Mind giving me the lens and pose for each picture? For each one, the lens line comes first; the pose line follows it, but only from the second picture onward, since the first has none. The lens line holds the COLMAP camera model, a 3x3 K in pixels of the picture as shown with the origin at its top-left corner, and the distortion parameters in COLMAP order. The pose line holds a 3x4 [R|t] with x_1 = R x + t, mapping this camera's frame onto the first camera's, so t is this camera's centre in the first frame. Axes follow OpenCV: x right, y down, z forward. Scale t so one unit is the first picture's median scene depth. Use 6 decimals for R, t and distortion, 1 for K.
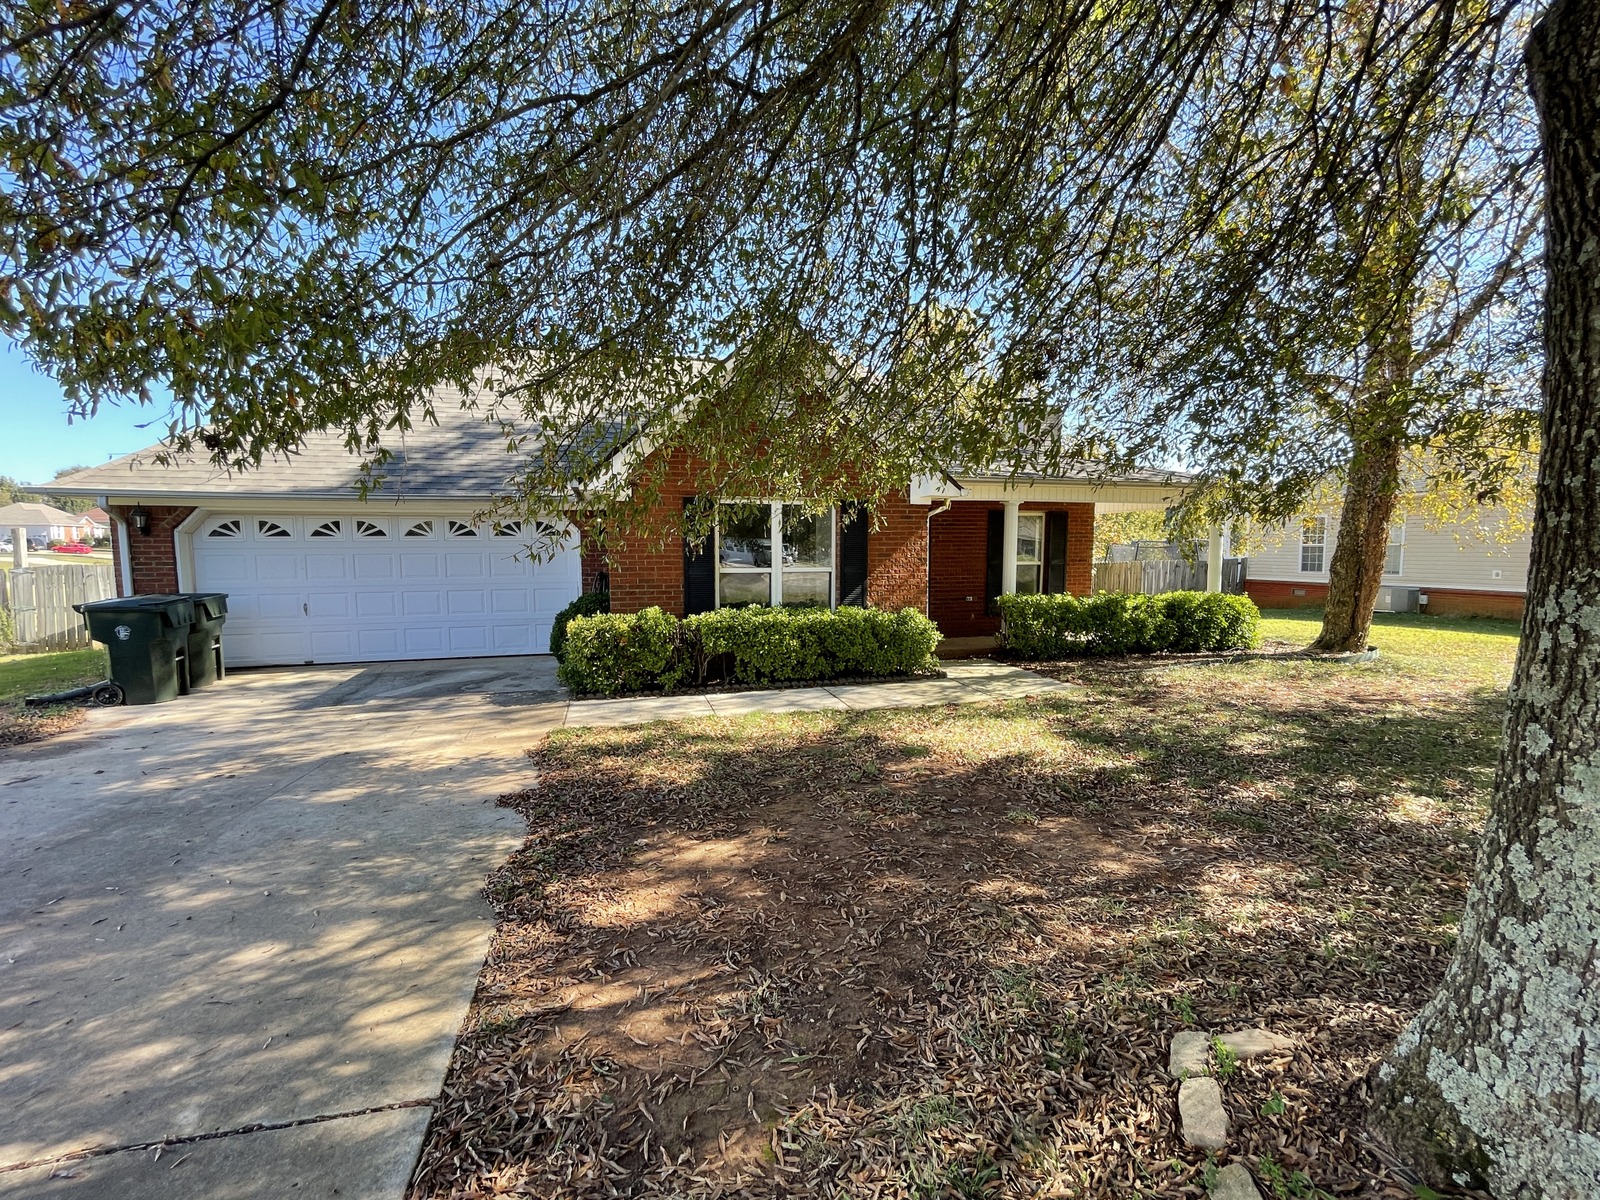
lens RADIAL K [[649.2, 0, 800.0], [0, 649.2, 600.0], [0, 0, 1]] dist [-0.010723, -0.000116]
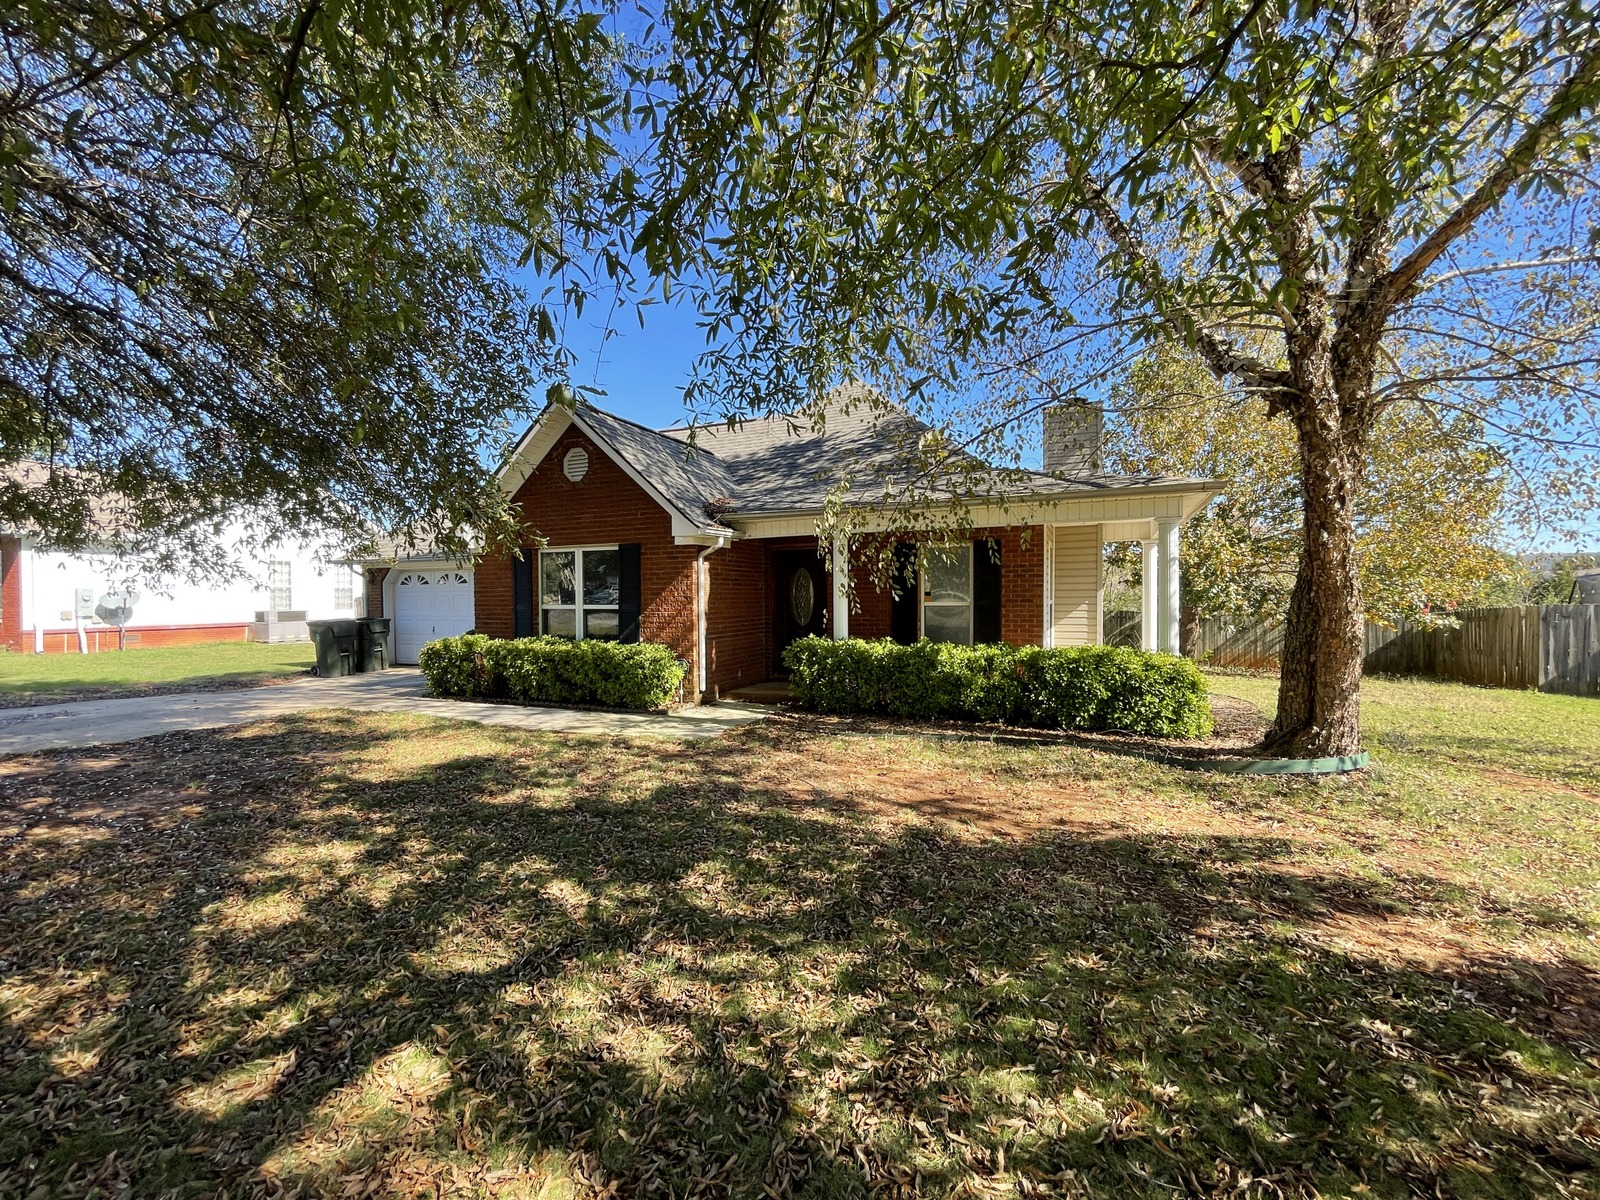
lens RADIAL K [[655.6, 0, 792.7], [0, 655.6, 601.3], [0, 0, 1]] dist [0.001978, -0.000446]
pose [[0.783138, 0.002254, -0.621844, 1.151547], [-0.038646, 0.998237, -0.045053, -0.020797], [0.620646, 0.059314, 0.781844, 0.352857]]
